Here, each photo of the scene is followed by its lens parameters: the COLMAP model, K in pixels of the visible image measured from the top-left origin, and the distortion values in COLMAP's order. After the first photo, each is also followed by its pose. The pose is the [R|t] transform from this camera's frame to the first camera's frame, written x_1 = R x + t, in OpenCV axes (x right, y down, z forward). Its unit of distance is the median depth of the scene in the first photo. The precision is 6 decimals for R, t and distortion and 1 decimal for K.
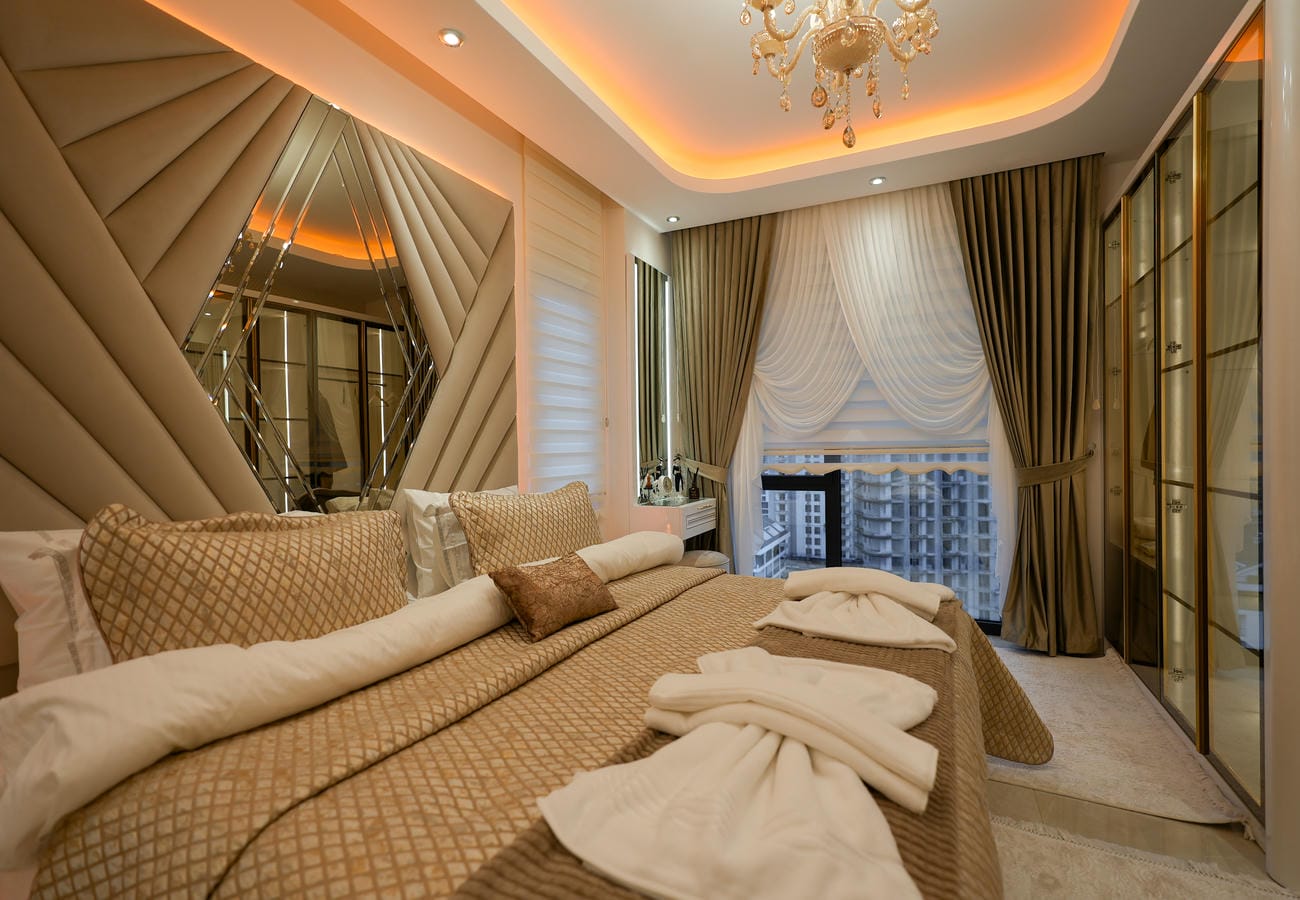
lens RADIAL K [[593.6, 0, 653.9], [0, 593.6, 449.2], [0, 0, 1]] dist [-0.010181, 0.011123]
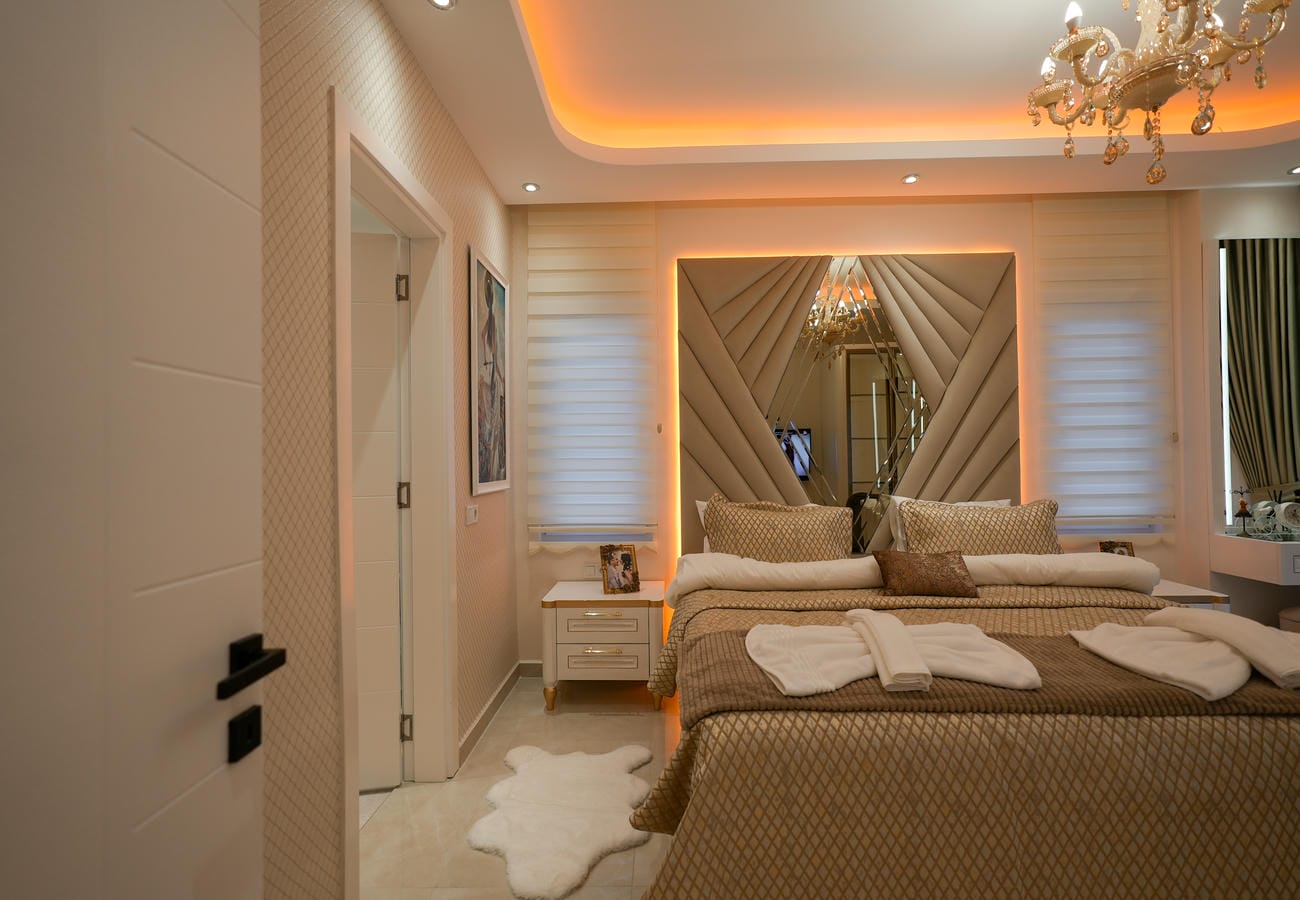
lens RADIAL K [[593.6, 0, 653.9], [0, 593.6, 449.2], [0, 0, 1]] dist [-0.010181, 0.011123]
pose [[0.425870, -0.006054, -0.904764, 0.716434], [0.003131, 0.999981, -0.005217, -0.046068], [0.904779, -0.000611, 0.425881, -0.167884]]
